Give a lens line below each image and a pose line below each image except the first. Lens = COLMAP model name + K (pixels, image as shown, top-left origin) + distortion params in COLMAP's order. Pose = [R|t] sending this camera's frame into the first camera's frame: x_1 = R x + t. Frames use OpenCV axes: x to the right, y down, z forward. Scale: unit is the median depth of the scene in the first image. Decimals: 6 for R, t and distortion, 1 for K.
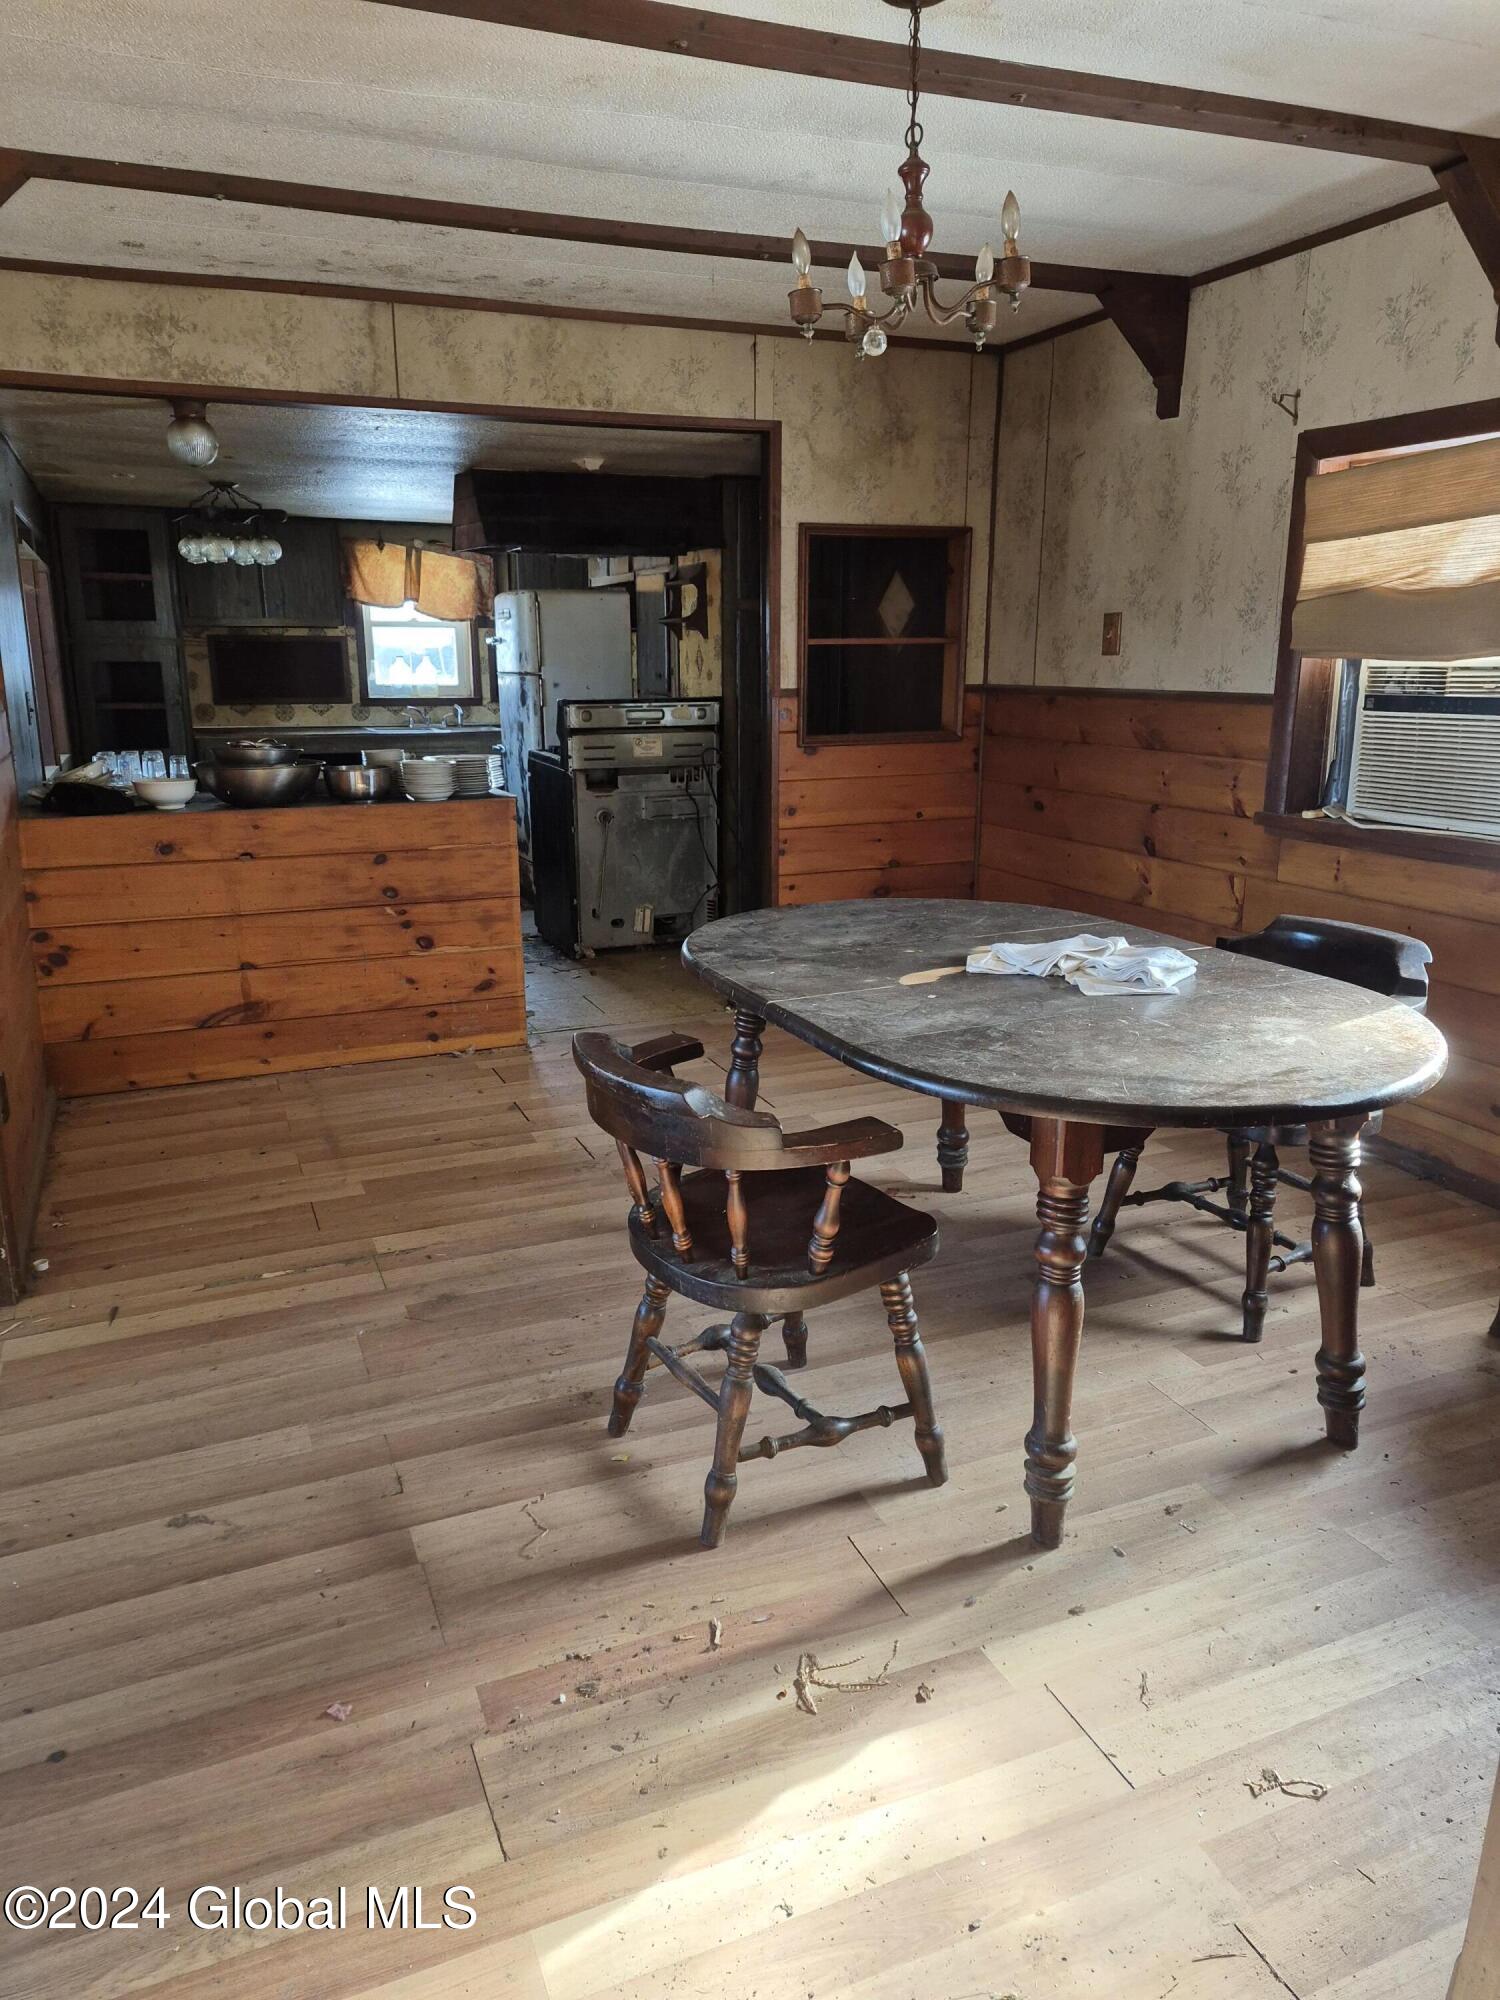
lens RADIAL K [[1359.3, 0, 750.0], [0, 1359.3, 1000.0], [0, 0, 1]] dist [0.124122, -0.144106]
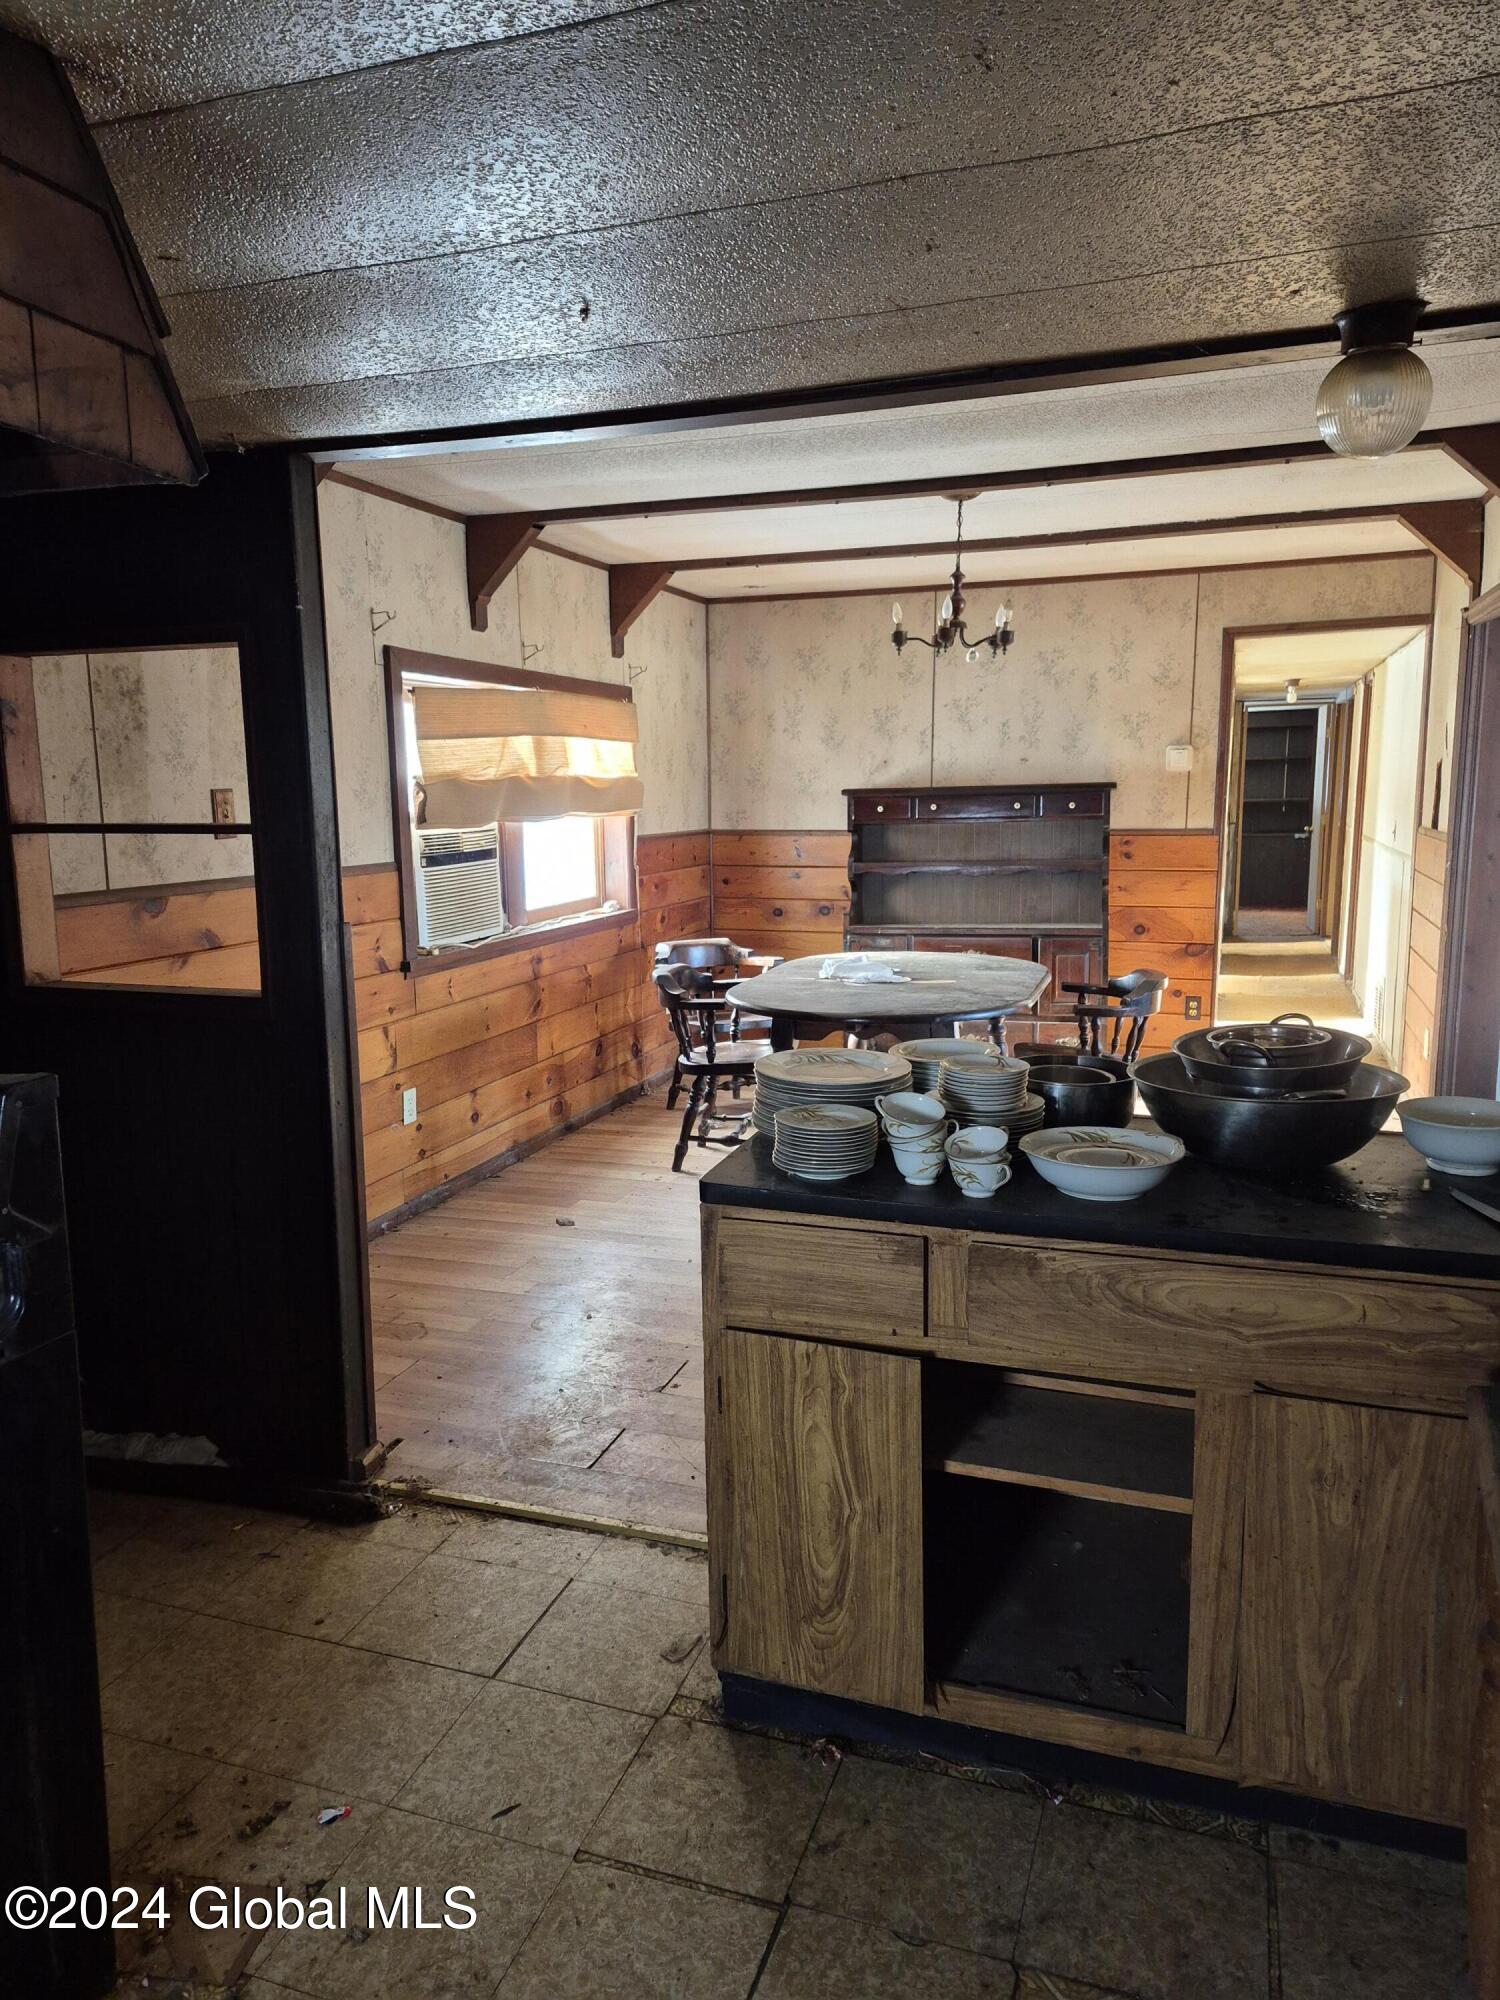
lens RADIAL K [[1359.3, 0, 750.0], [0, 1359.3, 1000.0], [0, 0, 1]] dist [0.124122, -0.144106]
pose [[-0.736885, -0.097355, 0.668971, -0.697045], [0.182056, 0.924437, 0.335071, -0.500872], [-0.651042, 0.368699, -0.663479, 1.814926]]
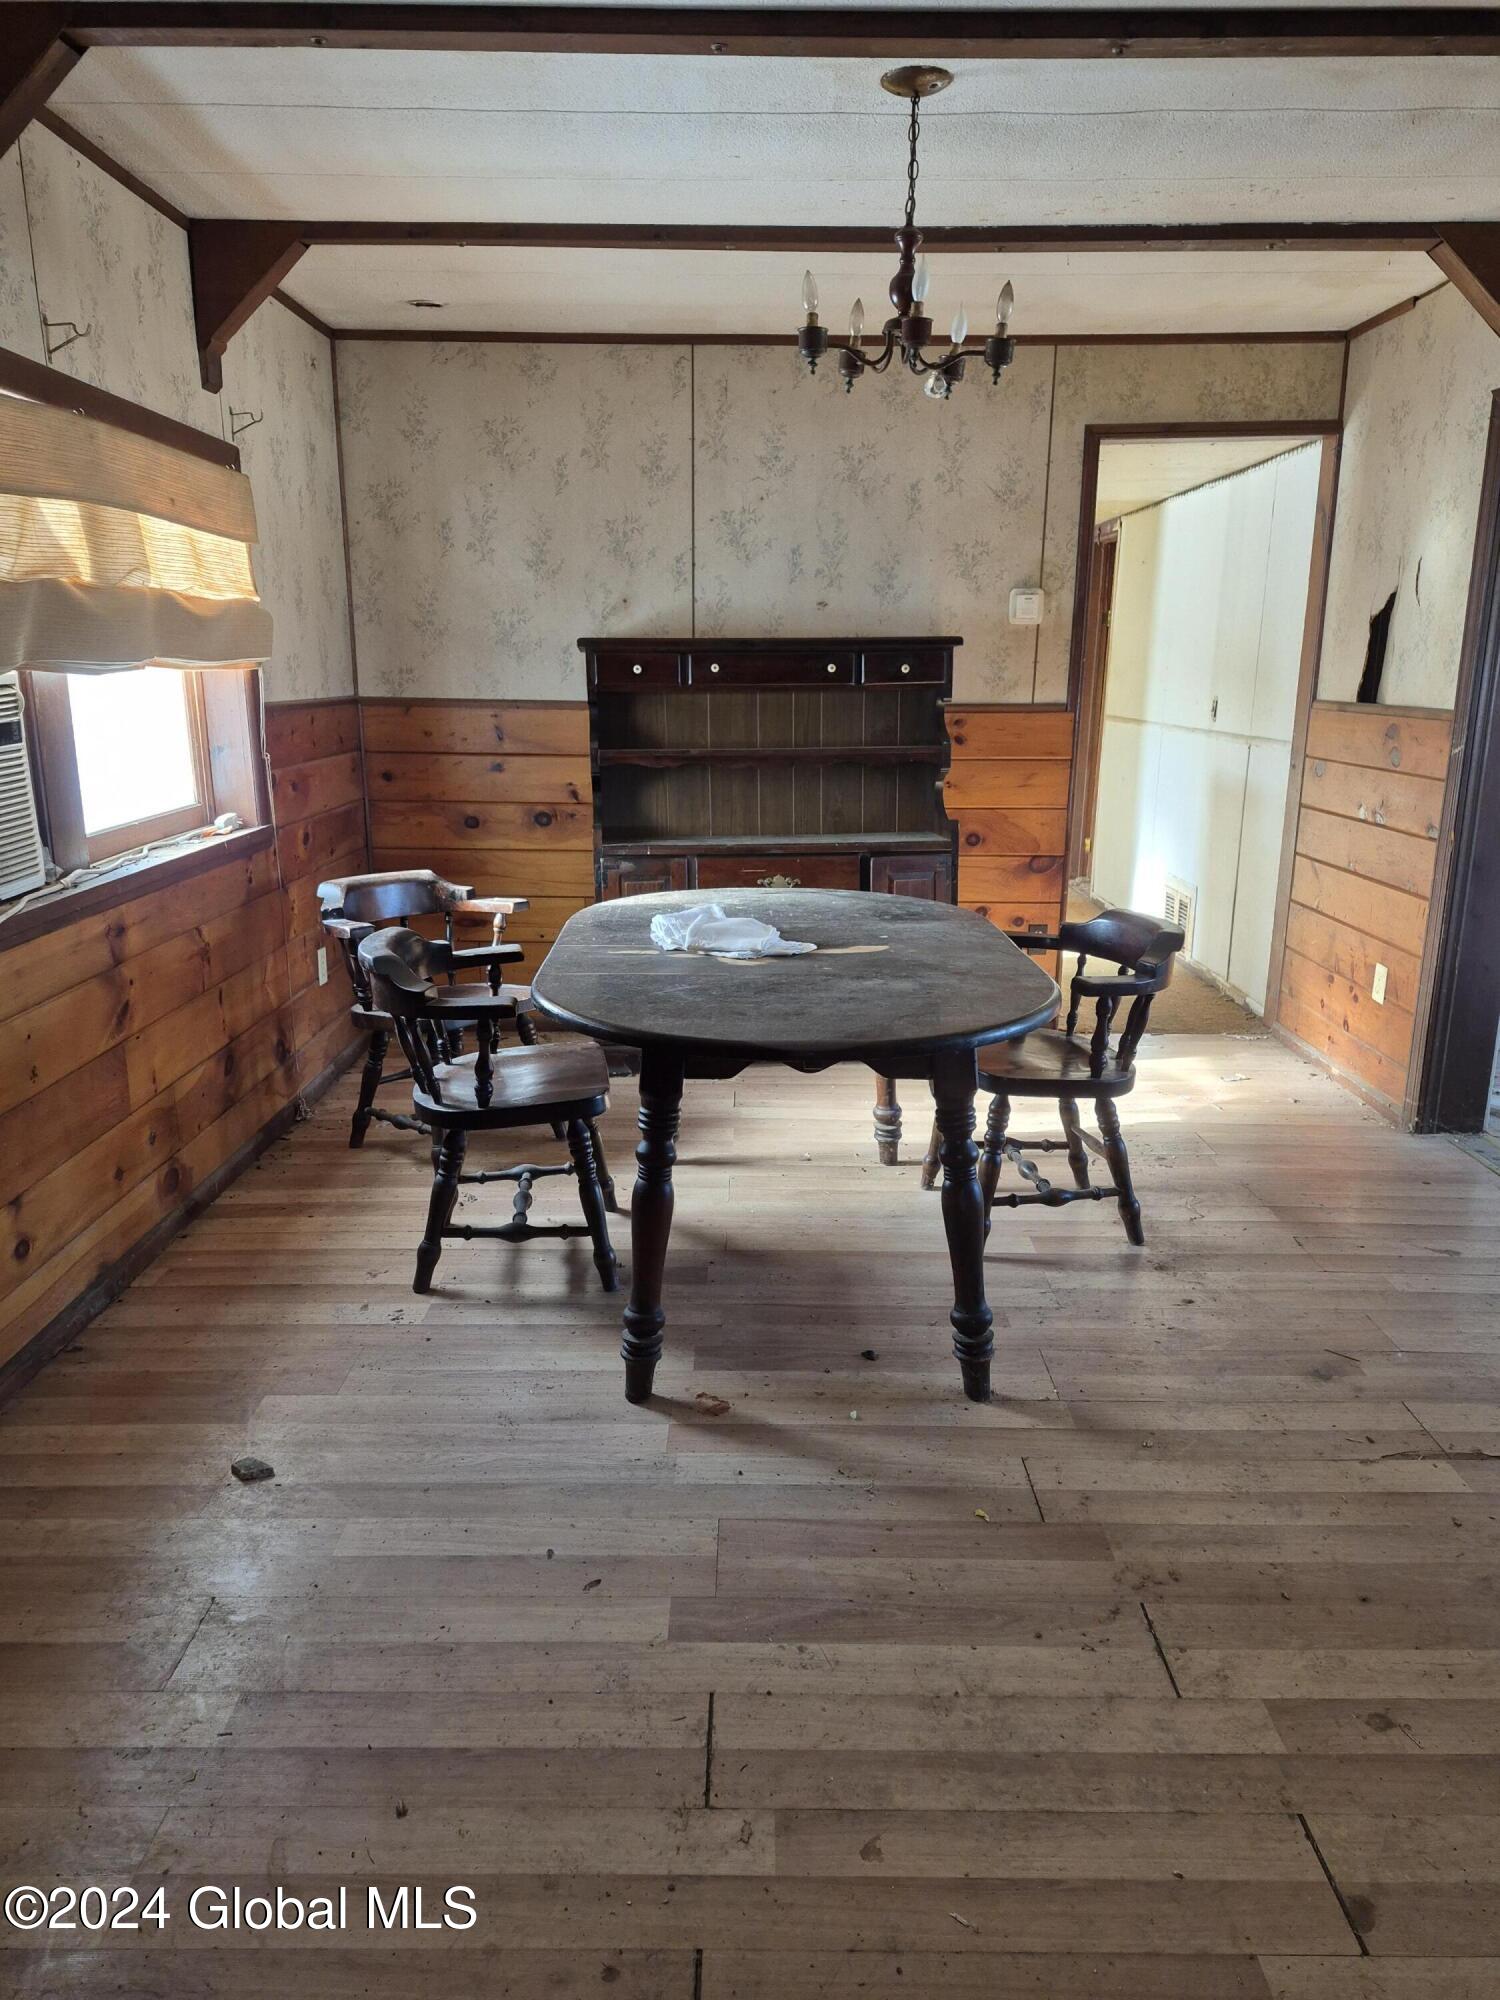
lens RADIAL K [[1359.3, 0, 750.0], [0, 1359.3, 1000.0], [0, 0, 1]] dist [0.124122, -0.144106]
pose [[-0.917270, -0.100486, 0.385381, -0.170691], [0.095432, 0.884000, 0.457643, -0.385233], [-0.386663, 0.456559, -0.801277, 1.483210]]
